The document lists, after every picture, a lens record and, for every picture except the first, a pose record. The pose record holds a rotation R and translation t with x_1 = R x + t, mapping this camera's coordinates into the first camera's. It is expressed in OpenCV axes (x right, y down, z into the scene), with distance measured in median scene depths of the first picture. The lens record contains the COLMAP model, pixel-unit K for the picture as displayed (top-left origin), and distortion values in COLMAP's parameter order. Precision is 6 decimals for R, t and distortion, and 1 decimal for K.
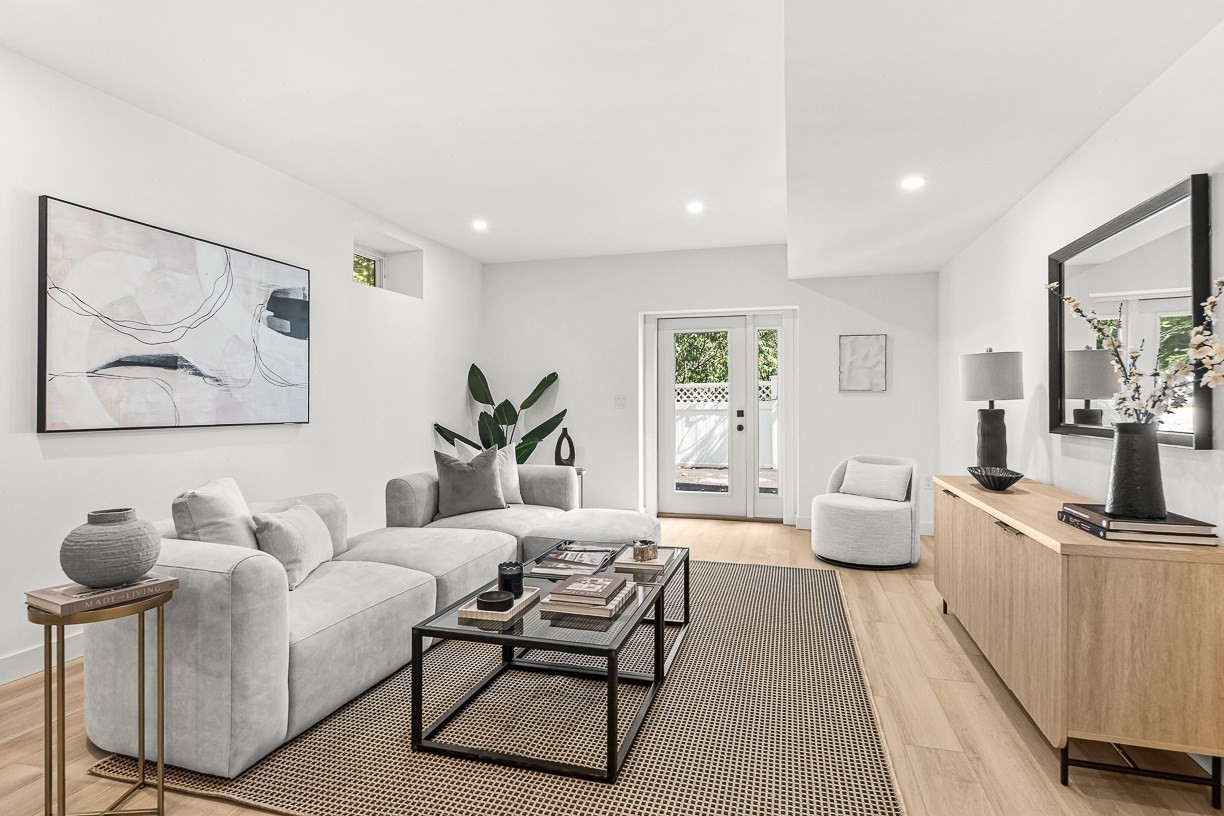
lens RADIAL K [[629.7, 0, 606.3], [0, 629.7, 416.6], [0, 0, 1]] dist [0.003020, 0.000712]
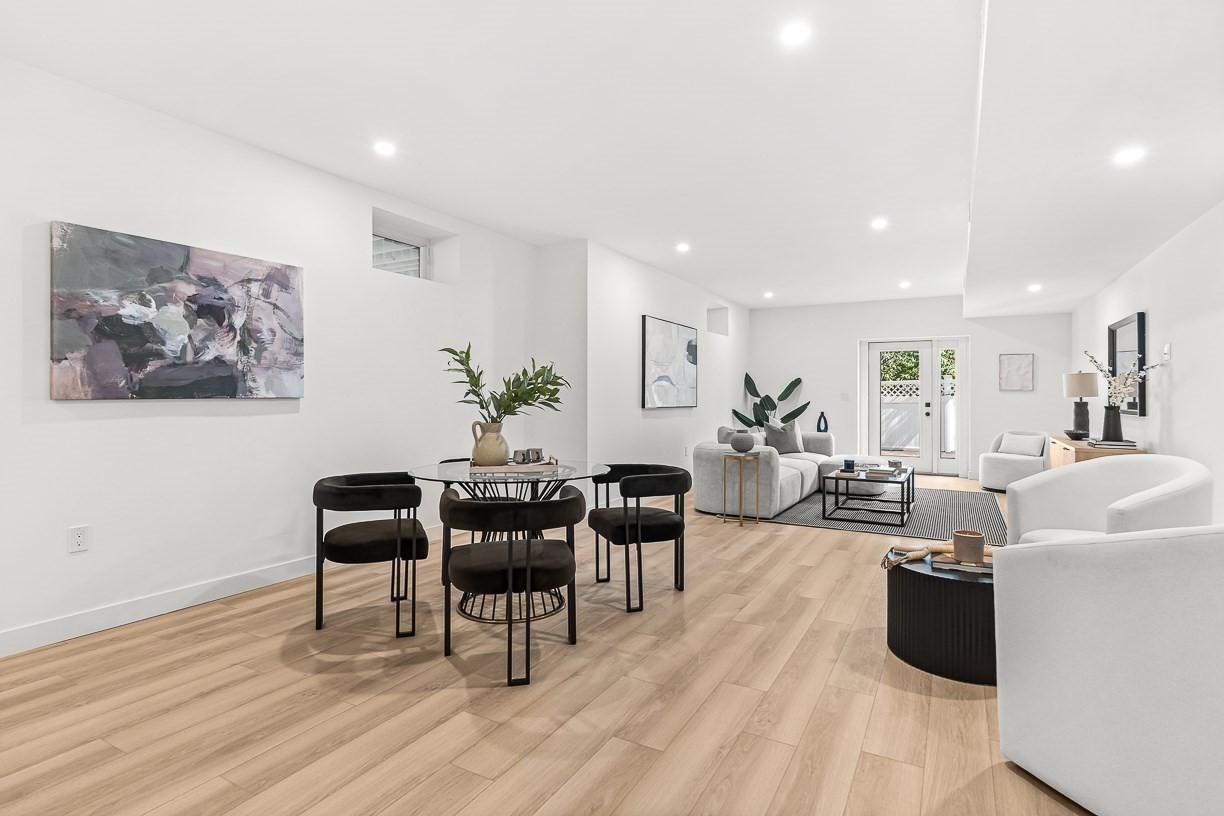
lens RADIAL K [[613.7, 0, 605.2], [0, 613.7, 402.0], [0, 0, 1]] dist [-0.007045, -0.000776]
pose [[0.972091, 0.006572, -0.234511, -0.234163], [-0.009460, 0.999893, -0.011188, 0.015013], [0.234412, 0.013094, 0.972049, -0.733199]]
